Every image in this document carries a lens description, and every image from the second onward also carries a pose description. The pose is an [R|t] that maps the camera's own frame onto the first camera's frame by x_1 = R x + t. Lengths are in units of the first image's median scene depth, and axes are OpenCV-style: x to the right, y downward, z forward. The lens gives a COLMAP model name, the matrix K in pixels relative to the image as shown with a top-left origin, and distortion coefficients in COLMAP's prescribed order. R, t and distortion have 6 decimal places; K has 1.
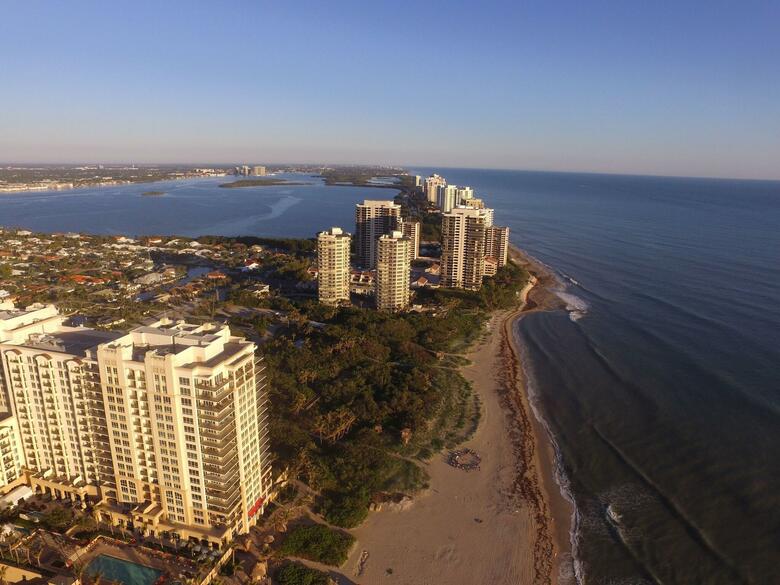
lens RADIAL K [[491.5, 0, 390.0], [0, 491.5, 292.5], [0, 0, 1]] dist [-0.113179, 0.065463]
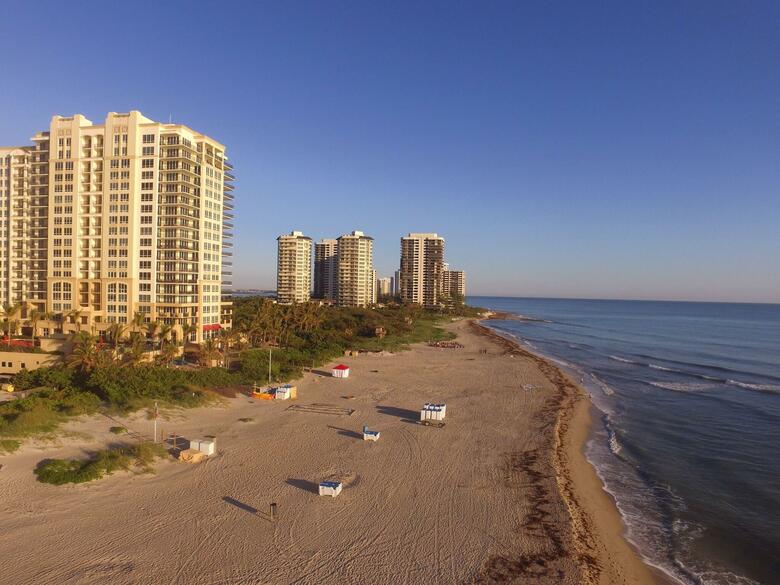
lens RADIAL K [[491.5, 0, 390.0], [0, 491.5, 292.5], [0, 0, 1]] dist [-0.113179, 0.065463]
pose [[0.995451, -0.002743, 0.095238, -0.051441], [0.023492, 0.975790, -0.217444, 0.625290], [-0.092335, 0.218692, 0.971415, 0.128211]]
